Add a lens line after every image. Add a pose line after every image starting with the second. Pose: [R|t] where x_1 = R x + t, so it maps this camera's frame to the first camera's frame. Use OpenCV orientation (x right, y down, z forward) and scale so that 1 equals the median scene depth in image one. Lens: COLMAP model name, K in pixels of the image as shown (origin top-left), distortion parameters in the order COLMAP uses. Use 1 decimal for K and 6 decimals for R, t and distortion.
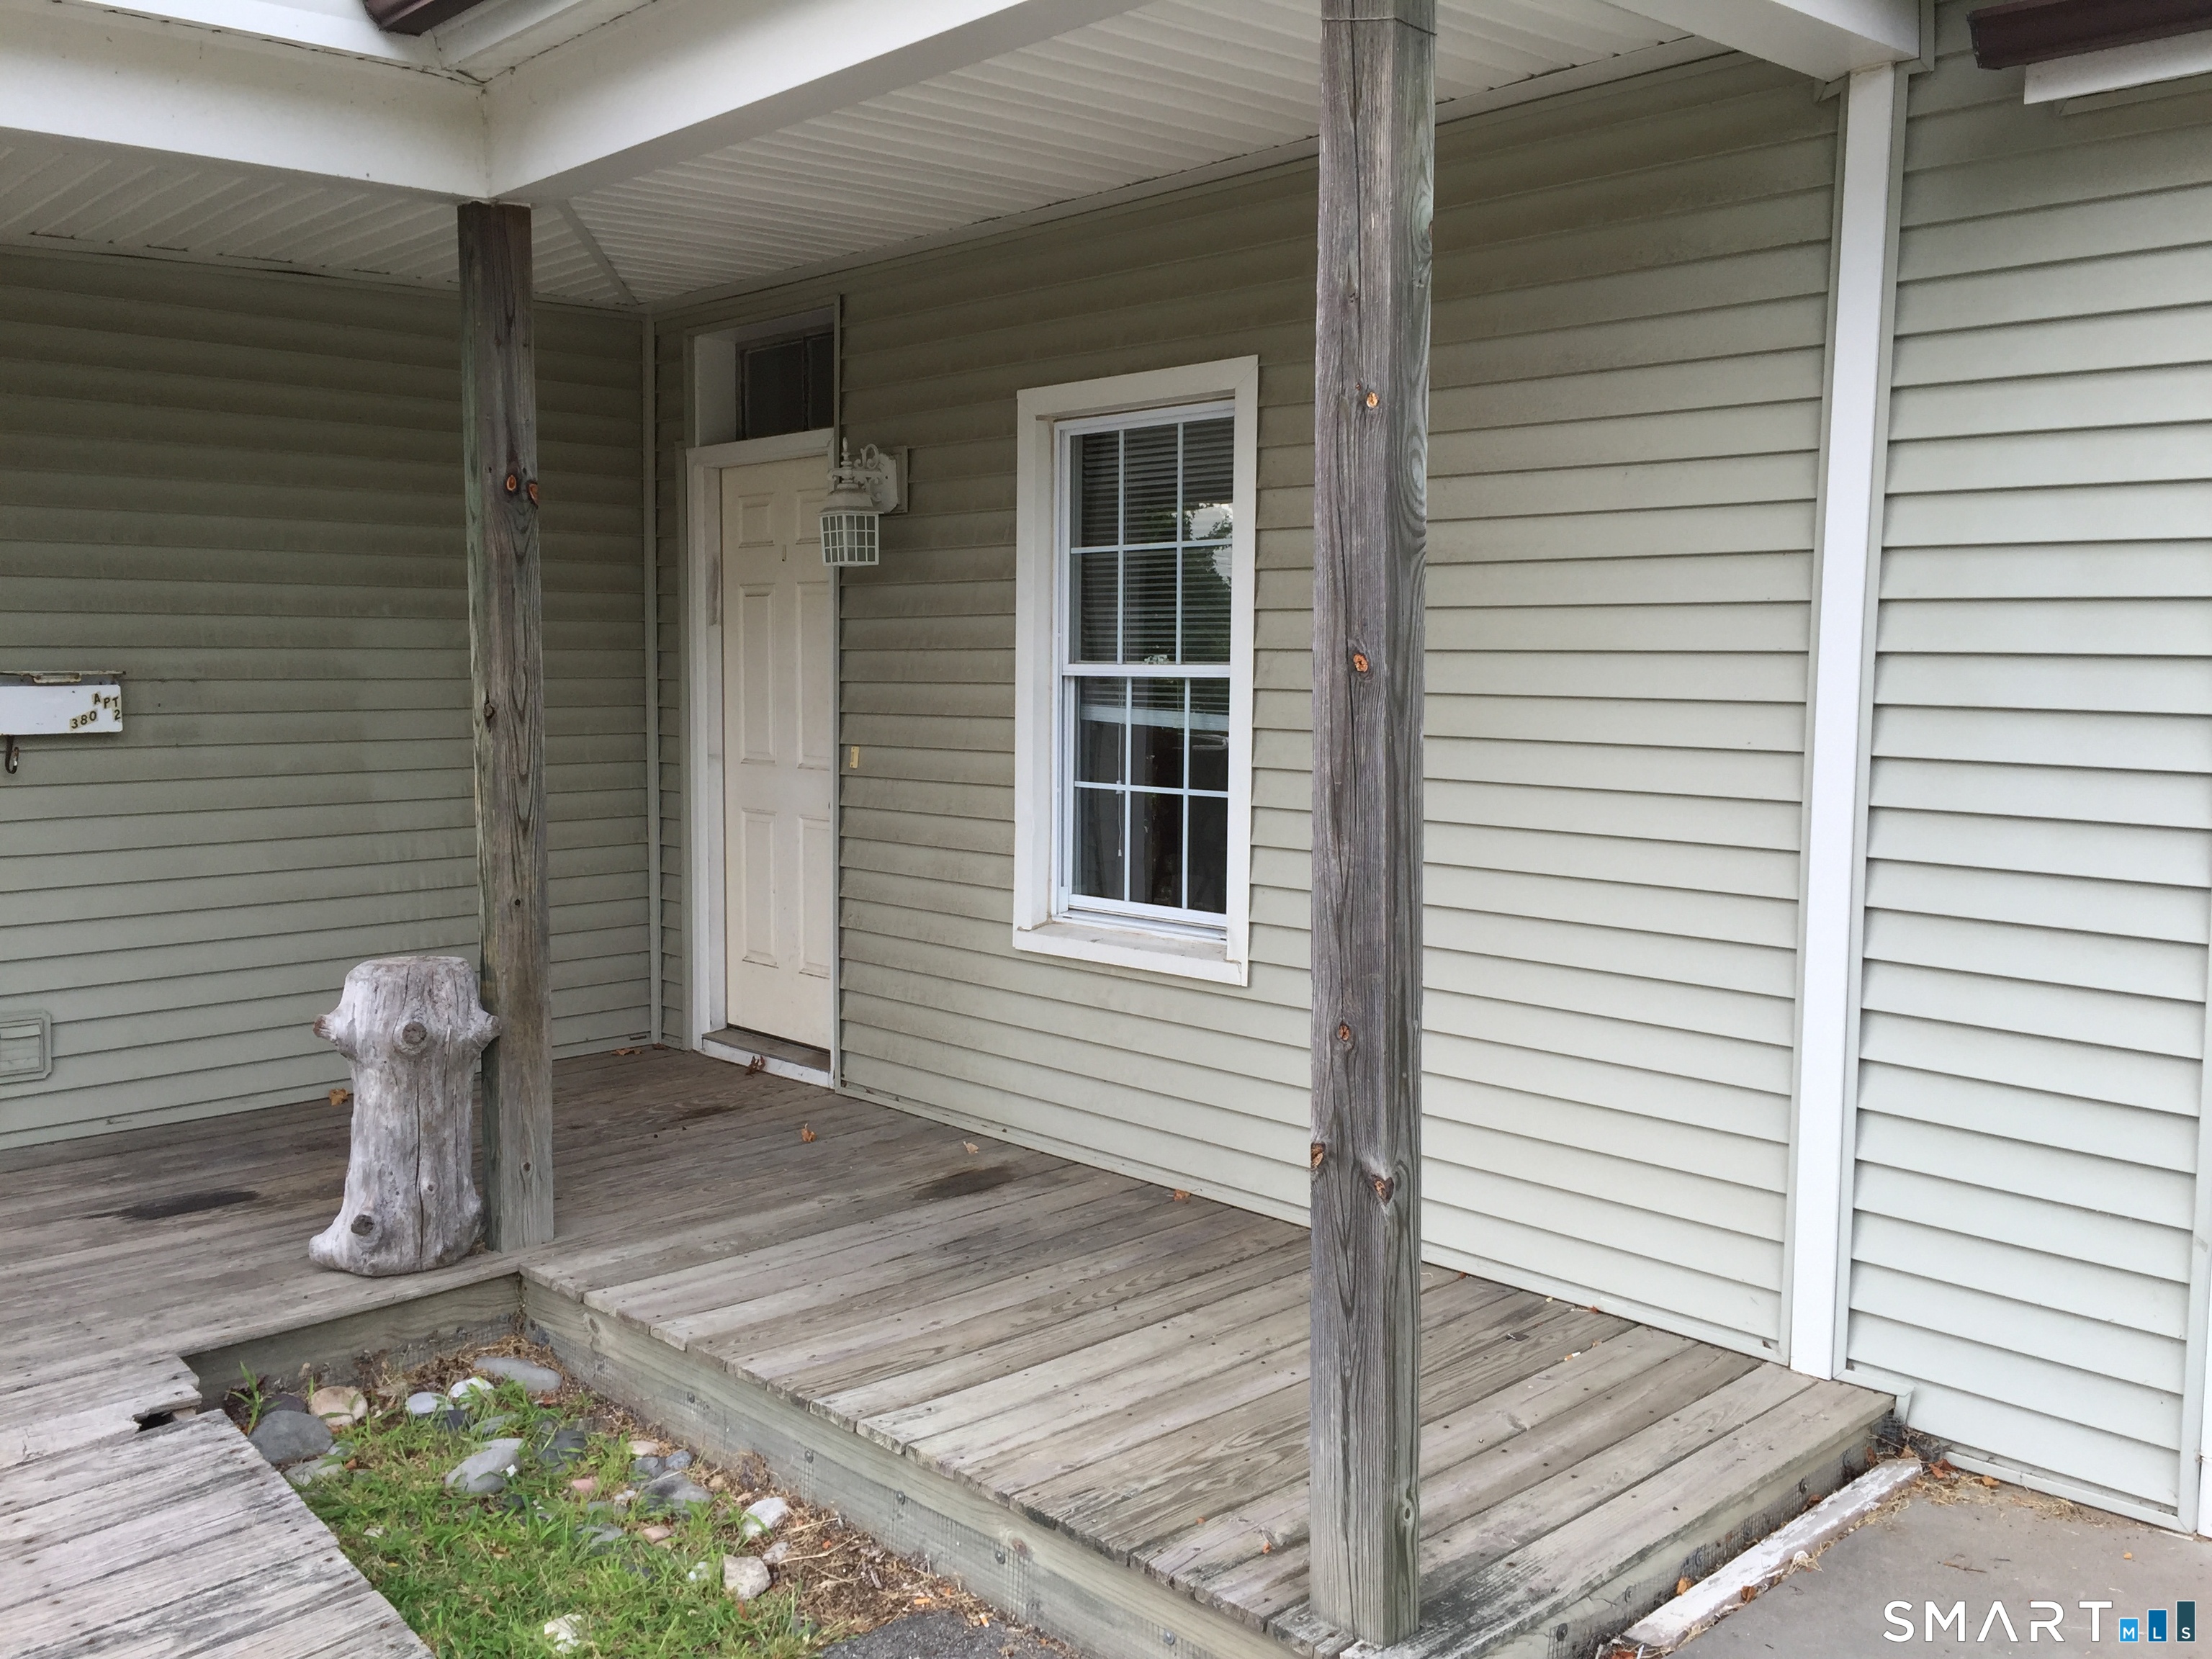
lens RADIAL K [[1905.8, 0, 1105.4], [0, 1905.8, 796.4], [0, 0, 1]] dist [0.100964, -0.150824]
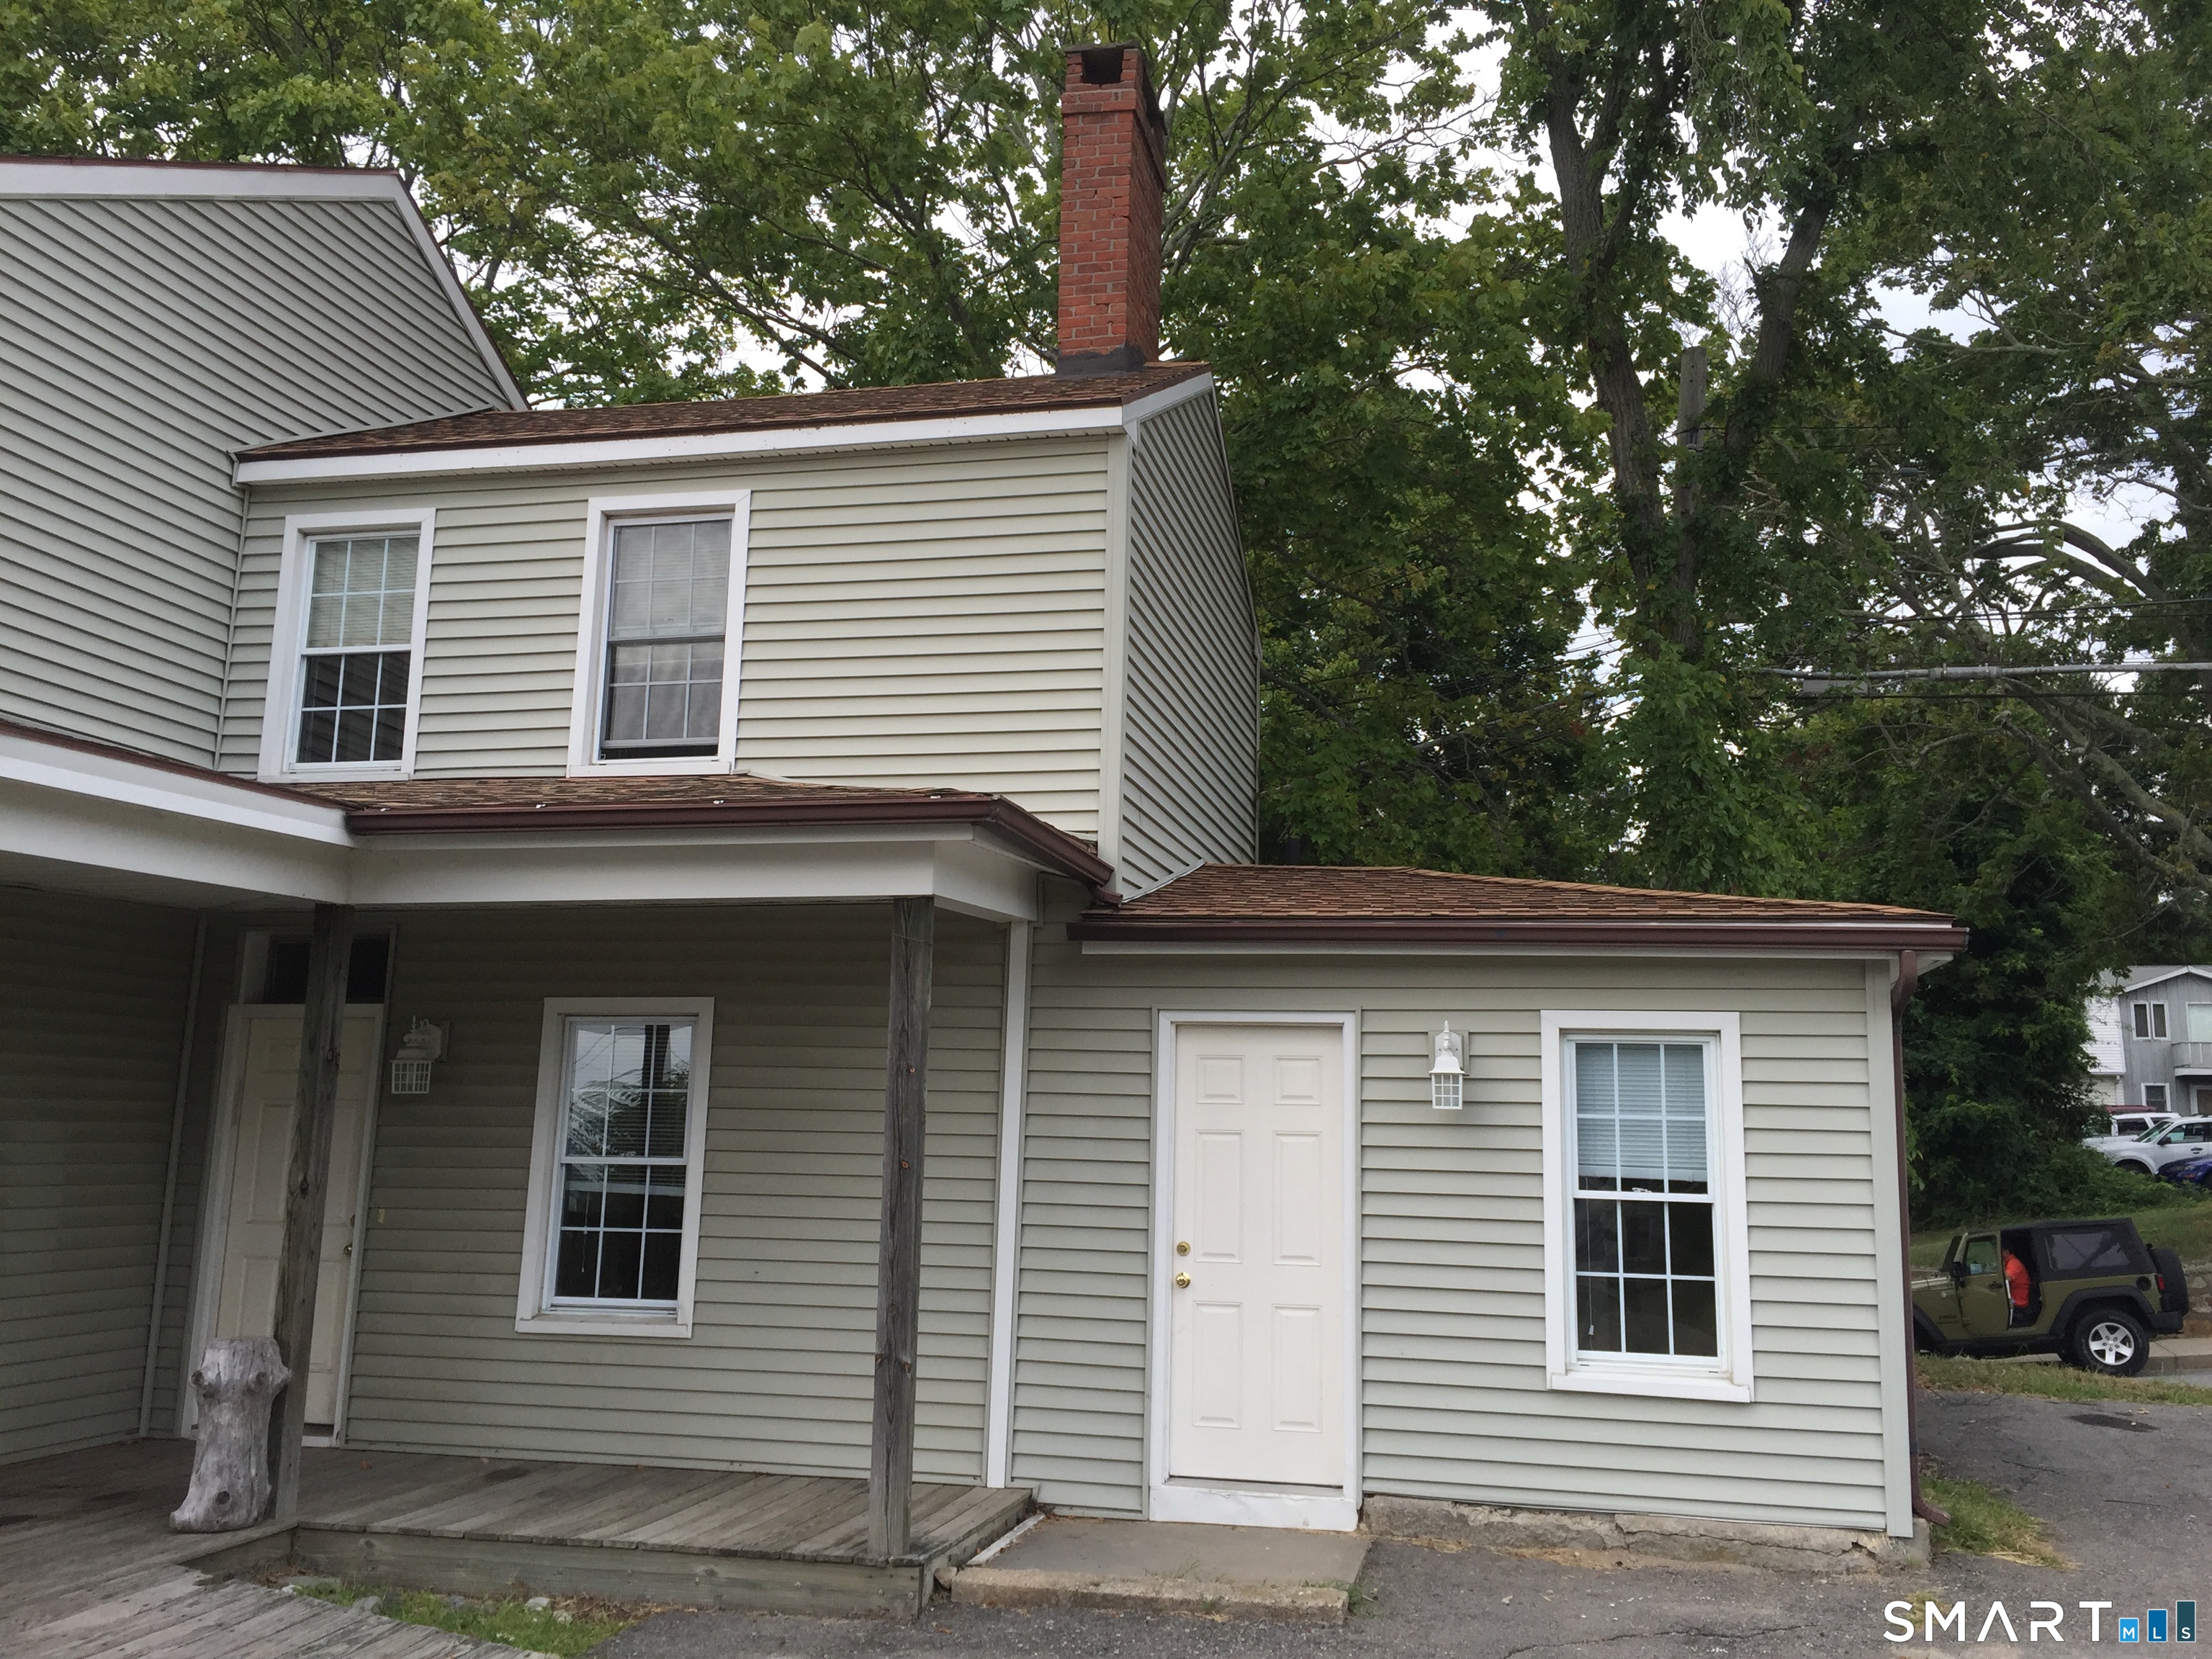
lens RADIAL K [[1905.8, 0, 1105.4], [0, 1905.8, 796.4], [0, 0, 1]] dist [0.100964, -0.150824]
pose [[0.840908, 0.108746, 0.530140, -0.619357], [0.022565, 0.971705, -0.235116, 0.037524], [-0.540708, 0.209674, 0.814661, -0.817793]]
